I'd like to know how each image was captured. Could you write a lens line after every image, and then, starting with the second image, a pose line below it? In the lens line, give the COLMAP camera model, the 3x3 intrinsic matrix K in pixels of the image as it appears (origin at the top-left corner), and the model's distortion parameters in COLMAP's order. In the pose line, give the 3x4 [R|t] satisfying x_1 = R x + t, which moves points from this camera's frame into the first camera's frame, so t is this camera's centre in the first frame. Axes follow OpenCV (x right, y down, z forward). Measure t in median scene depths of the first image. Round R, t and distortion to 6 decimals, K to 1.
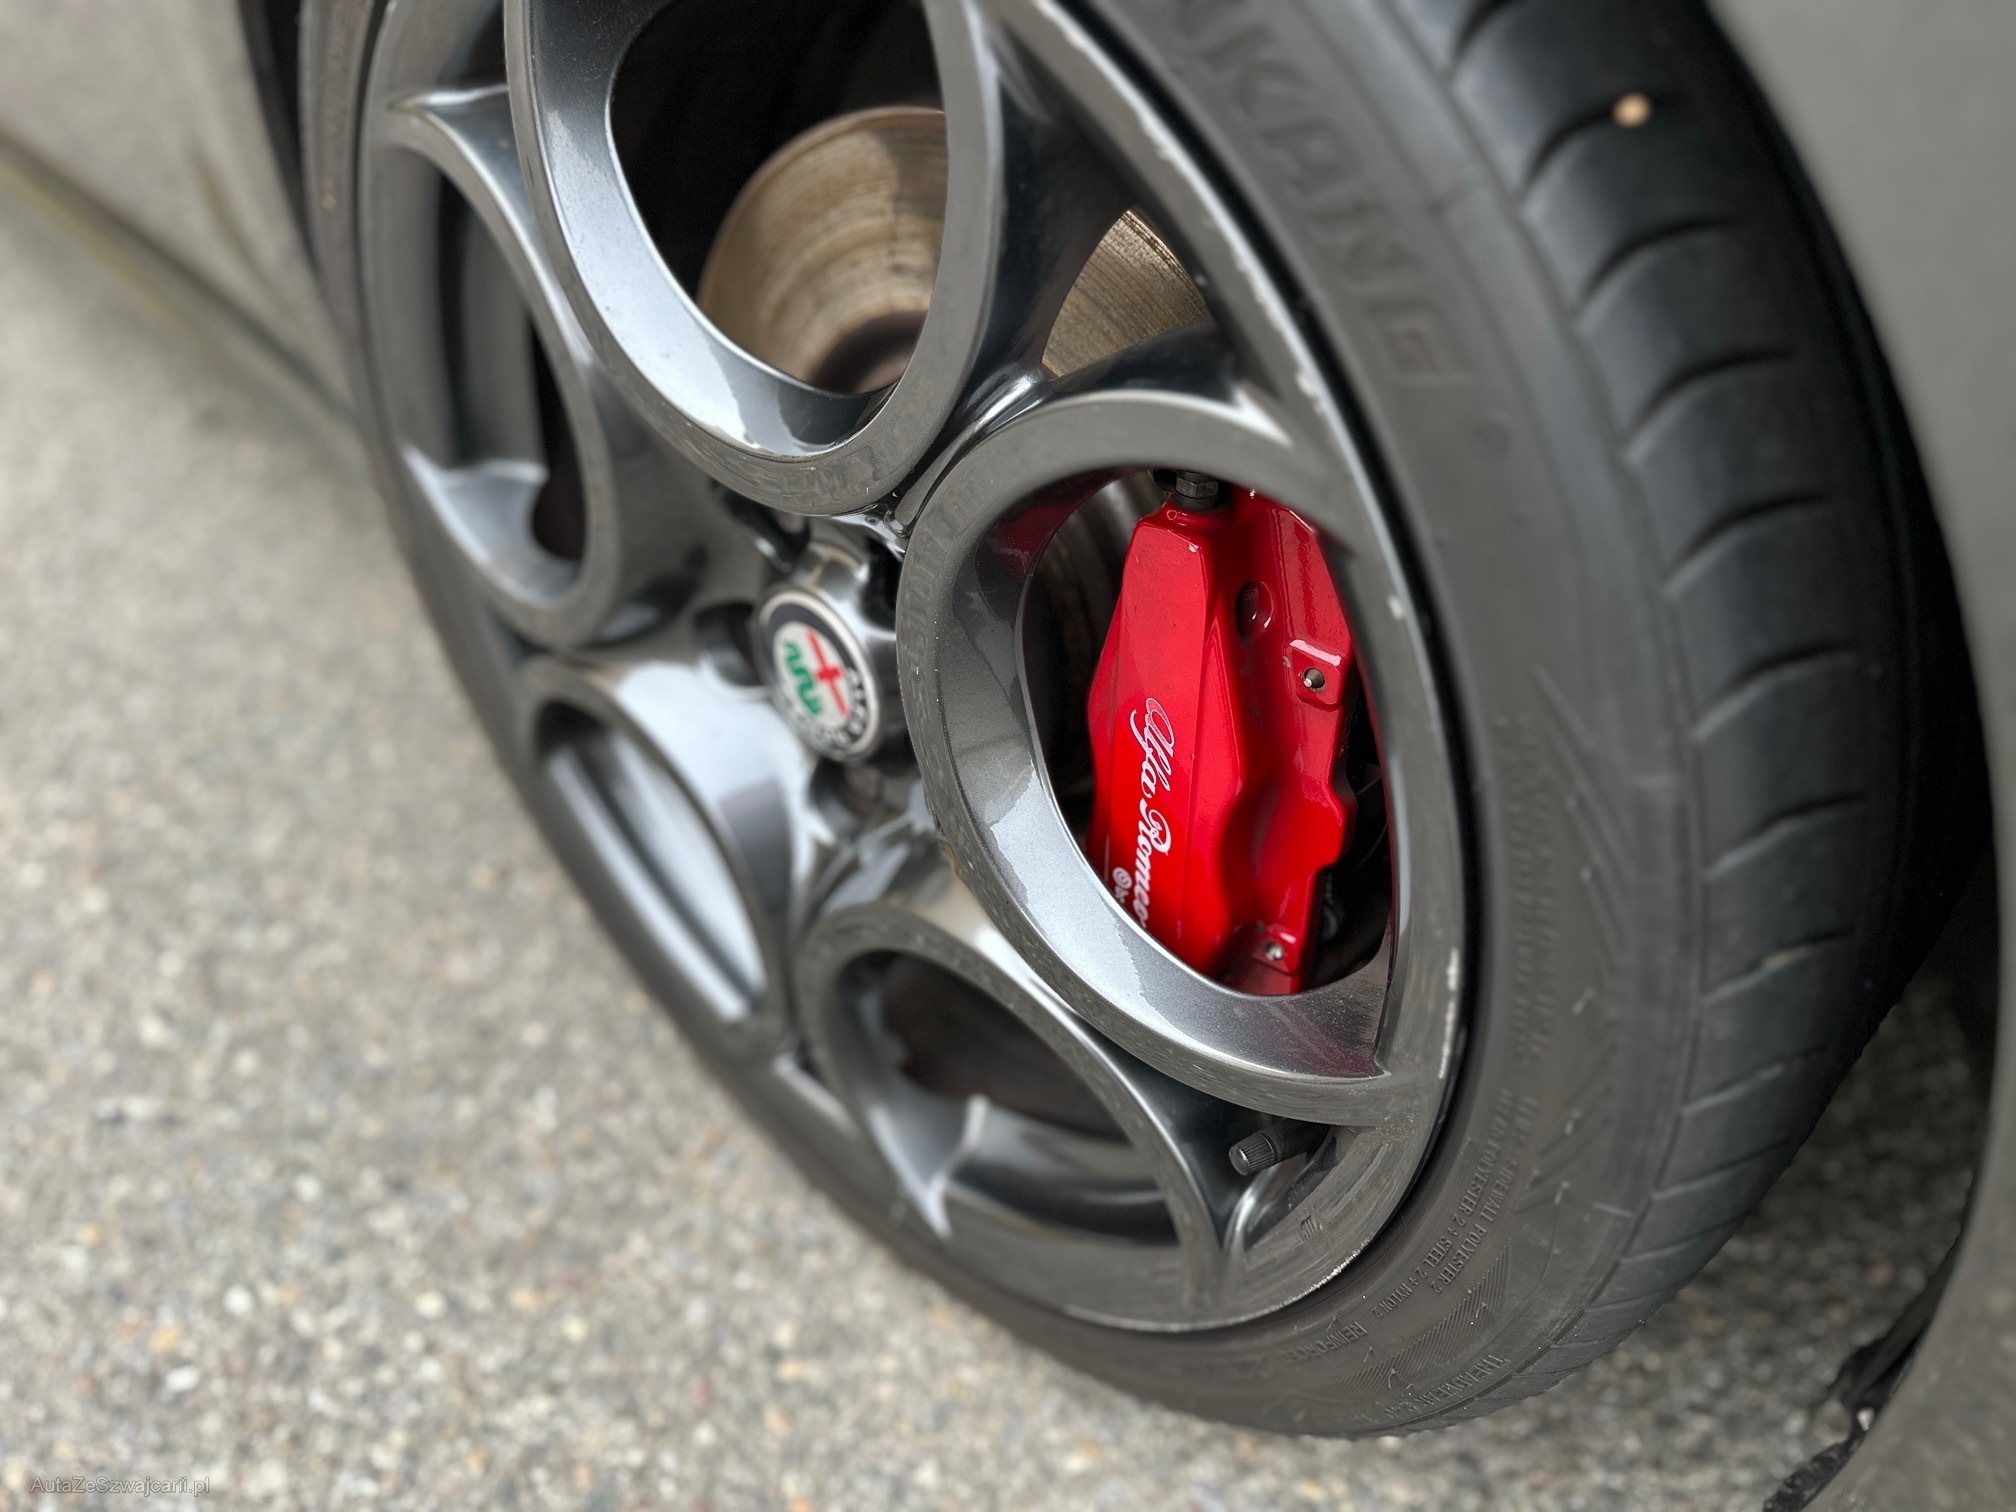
lens RADIAL K [[1430.0, 0, 987.7], [0, 1430.0, 760.1], [0, 0, 1]] dist [0.024584, -0.023744]
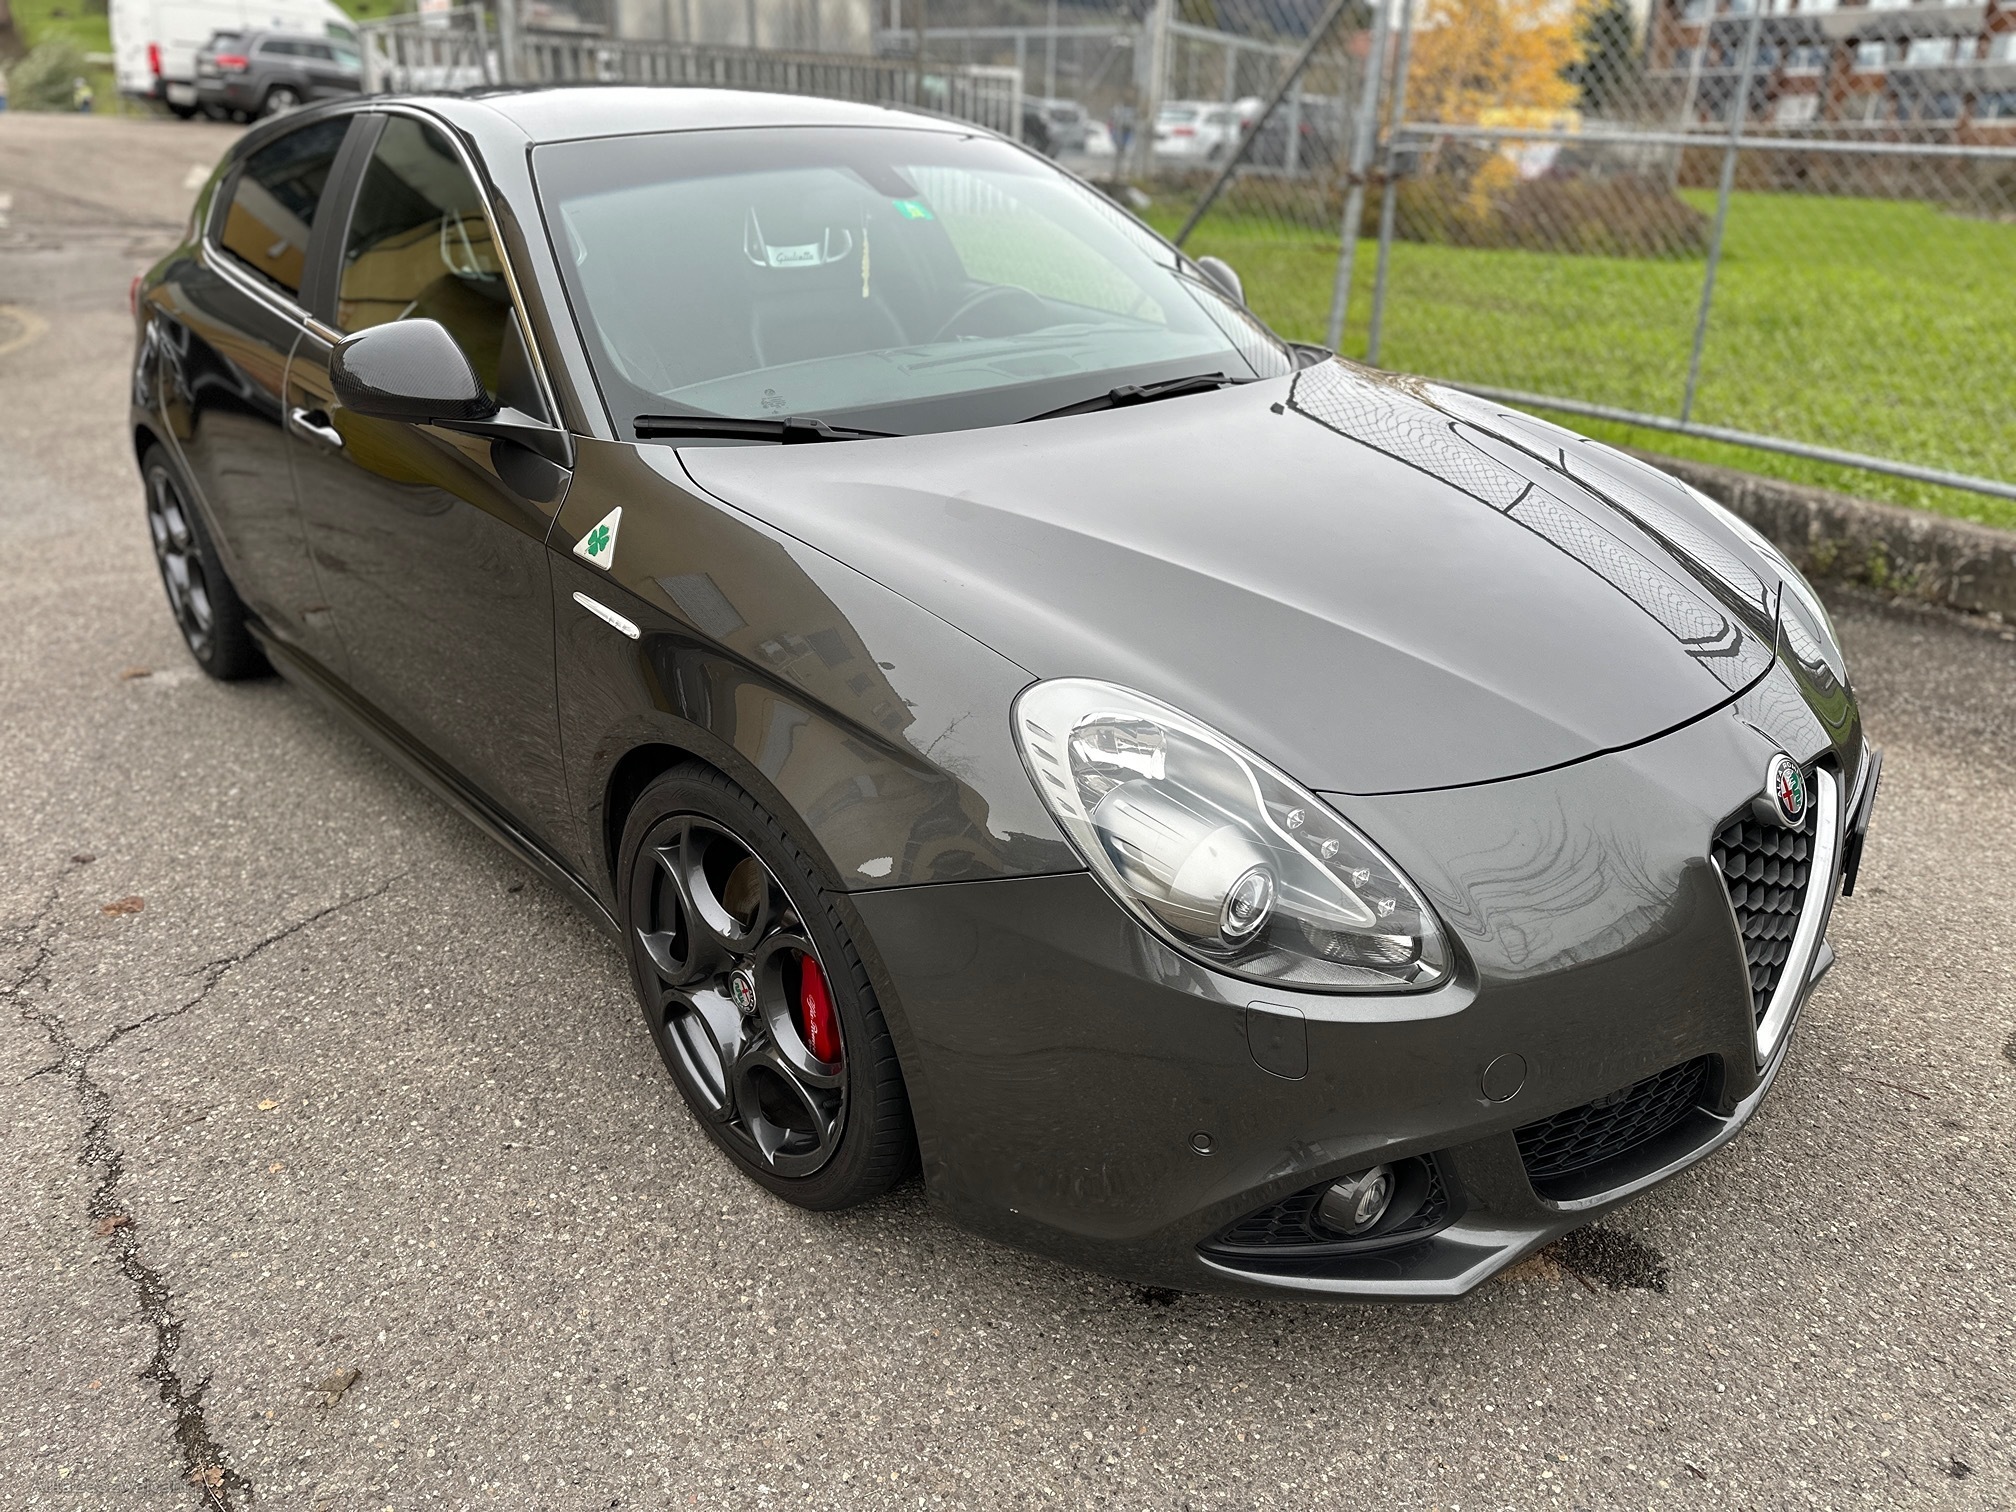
lens RADIAL K [[1430.0, 0, 987.7], [0, 1430.0, 760.1], [0, 0, 1]] dist [0.024584, -0.023744]
pose [[0.998055, 0.017022, -0.059966, 0.602630], [-0.032908, 0.960897, -0.274945, 0.301255], [0.052941, 0.276384, 0.959588, -2.246977]]
